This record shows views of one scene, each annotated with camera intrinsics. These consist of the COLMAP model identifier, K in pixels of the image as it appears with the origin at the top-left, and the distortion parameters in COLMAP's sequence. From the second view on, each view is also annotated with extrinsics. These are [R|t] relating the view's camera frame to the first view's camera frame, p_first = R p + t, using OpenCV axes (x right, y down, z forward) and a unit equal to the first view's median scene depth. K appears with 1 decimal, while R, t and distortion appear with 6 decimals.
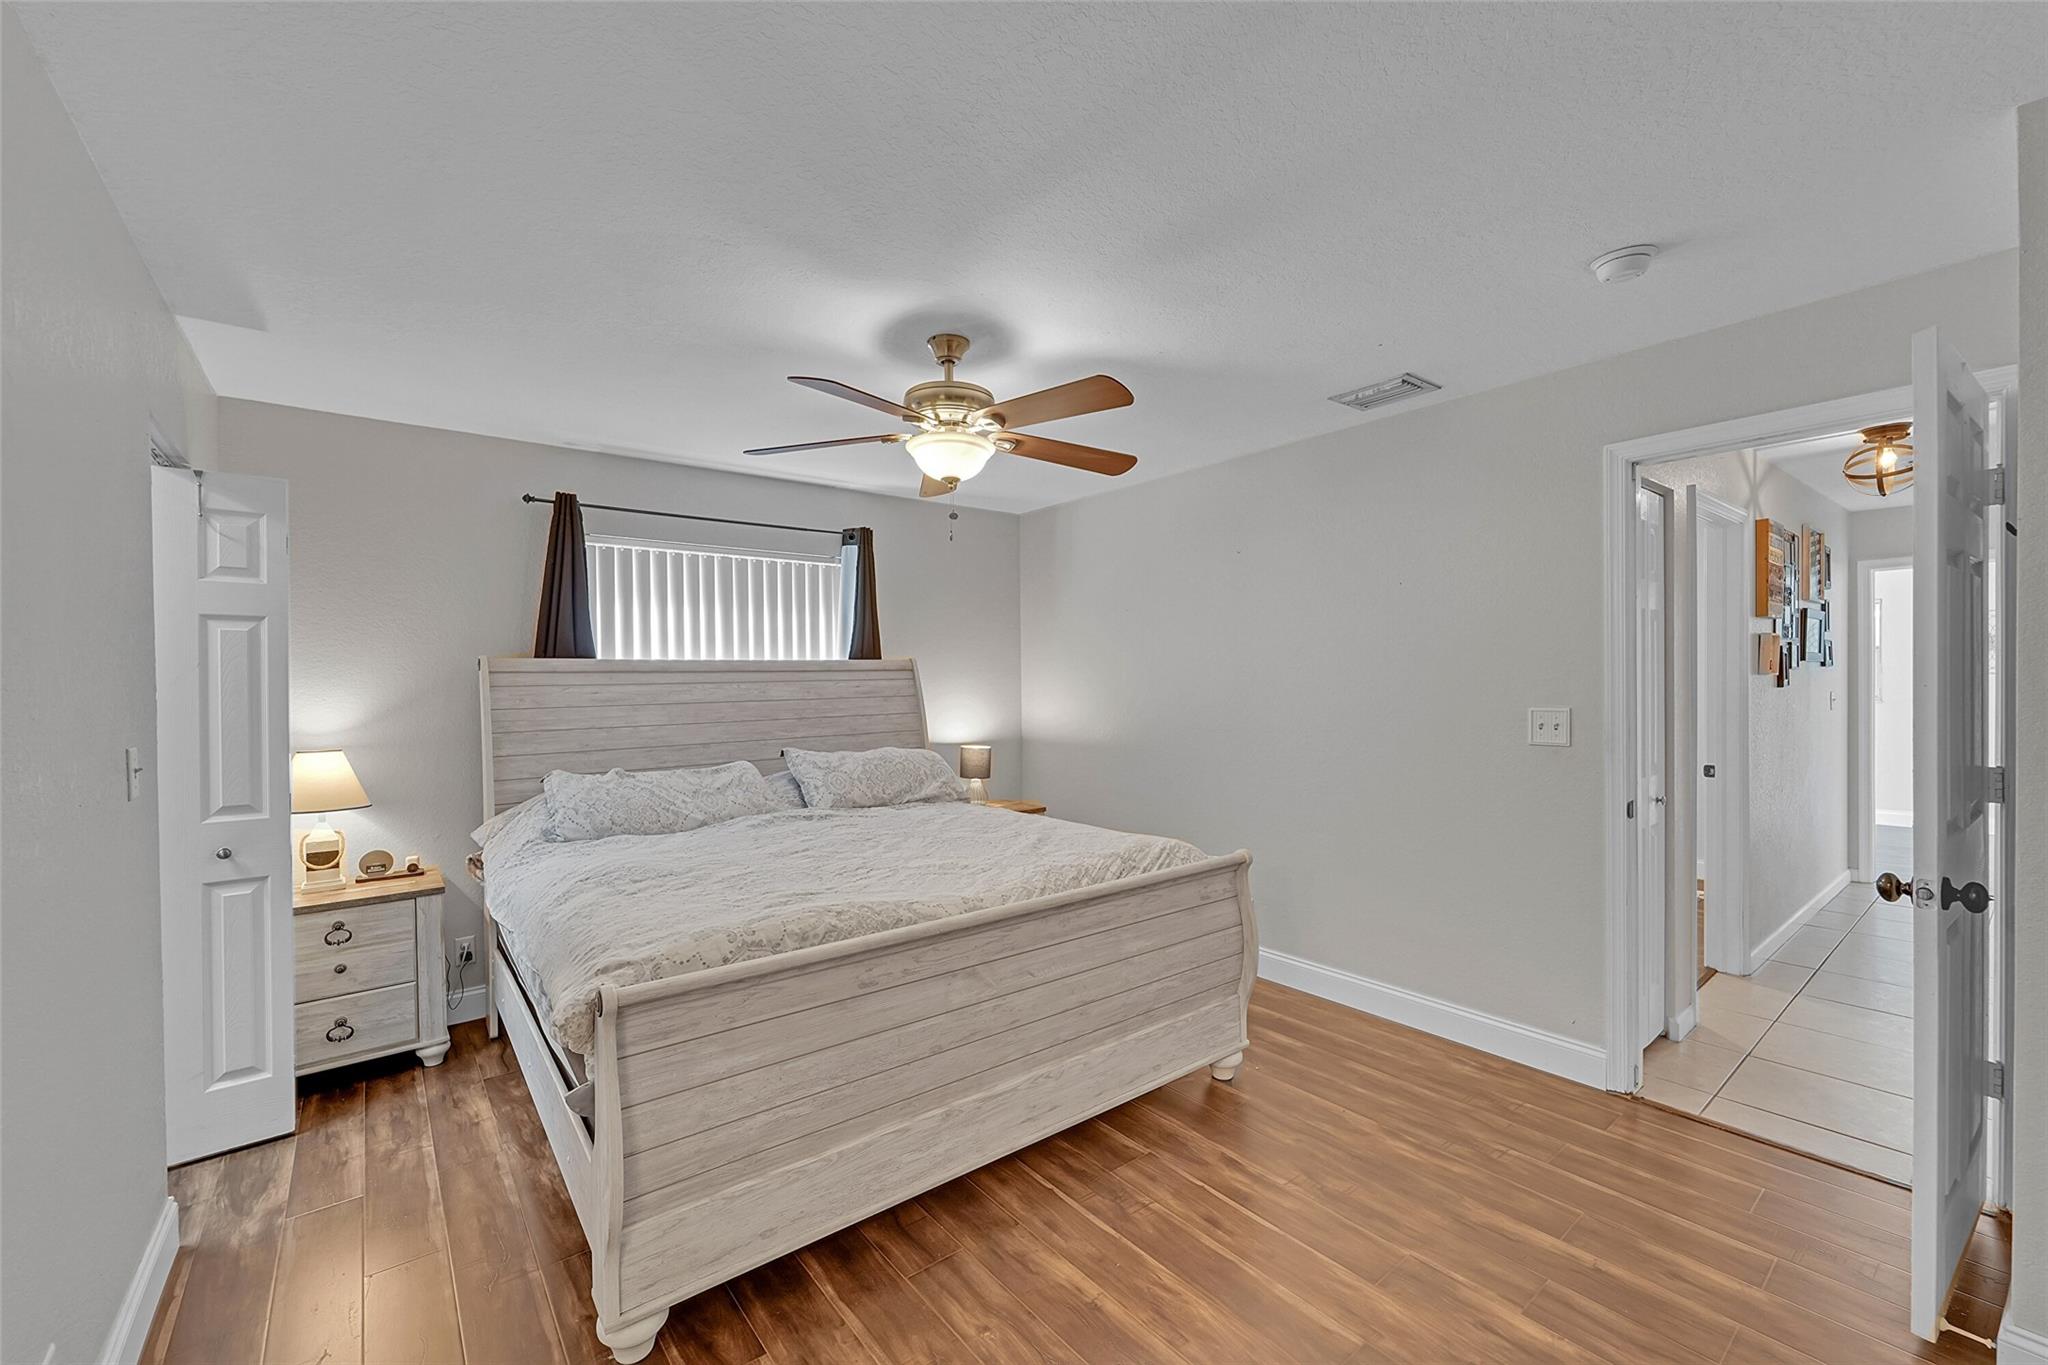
lens RADIAL K [[822.8, 0, 1017.3], [0, 822.8, 690.9], [0, 0, 1]] dist [0.000455, 0.000177]
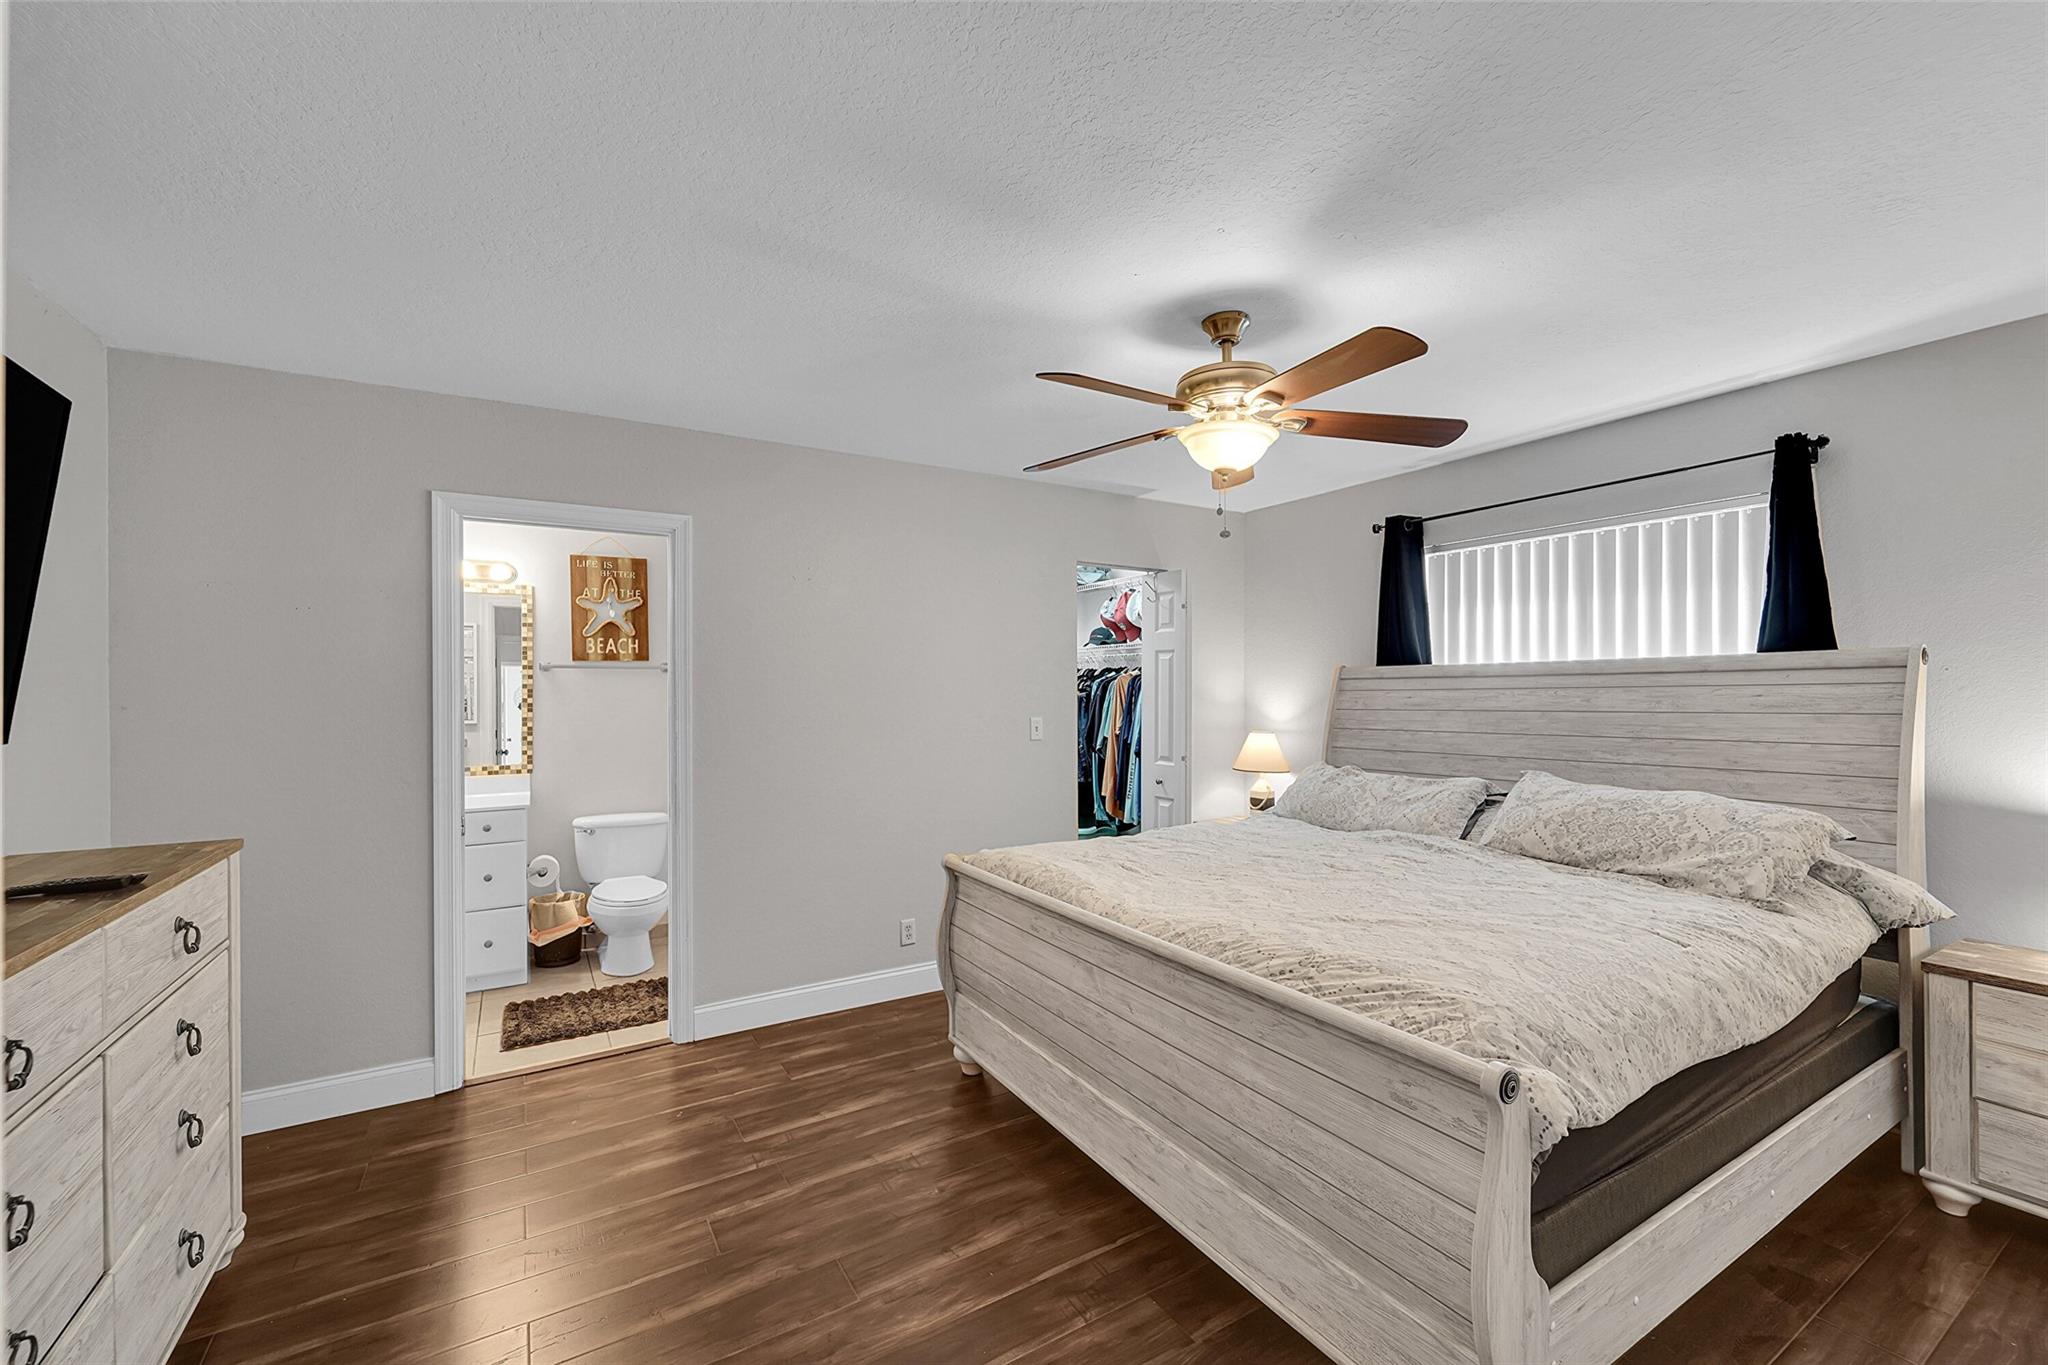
lens RADIAL K [[822.8, 0, 1017.3], [0, 822.8, 690.9], [0, 0, 1]] dist [0.000455, 0.000177]
pose [[-0.120469, 0.012047, -0.992644, 0.852053], [-0.005953, 0.999900, 0.012858, -0.023076], [0.992699, 0.007458, -0.120385, 0.880062]]
